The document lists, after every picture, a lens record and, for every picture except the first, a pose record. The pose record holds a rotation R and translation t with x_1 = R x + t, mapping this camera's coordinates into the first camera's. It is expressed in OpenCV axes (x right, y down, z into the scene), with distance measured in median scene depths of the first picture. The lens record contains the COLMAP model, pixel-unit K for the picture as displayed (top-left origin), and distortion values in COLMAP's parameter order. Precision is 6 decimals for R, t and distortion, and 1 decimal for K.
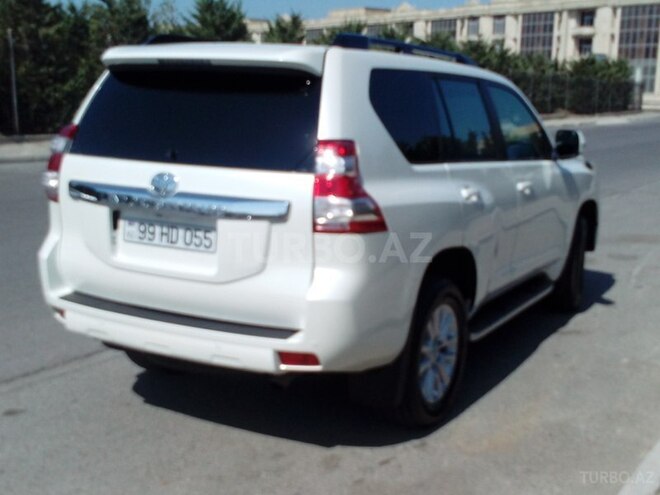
lens RADIAL K [[878.3, 0, 330.0], [0, 878.3, 247.5], [0, 0, 1]] dist [0.106552, -0.038195]
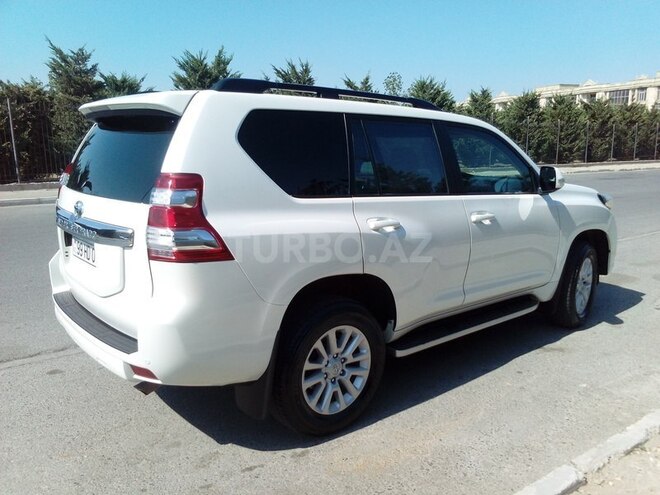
lens RADIAL K [[555.0, 0, 330.0], [0, 555.0, 247.5], [0, 0, 1]] dist [0.049784, -0.148181]
pose [[0.934051, 0.044400, -0.354368, 0.337410], [-0.042359, 0.999011, 0.013520, -0.038936], [0.354618, 0.002382, 0.935008, 0.336153]]
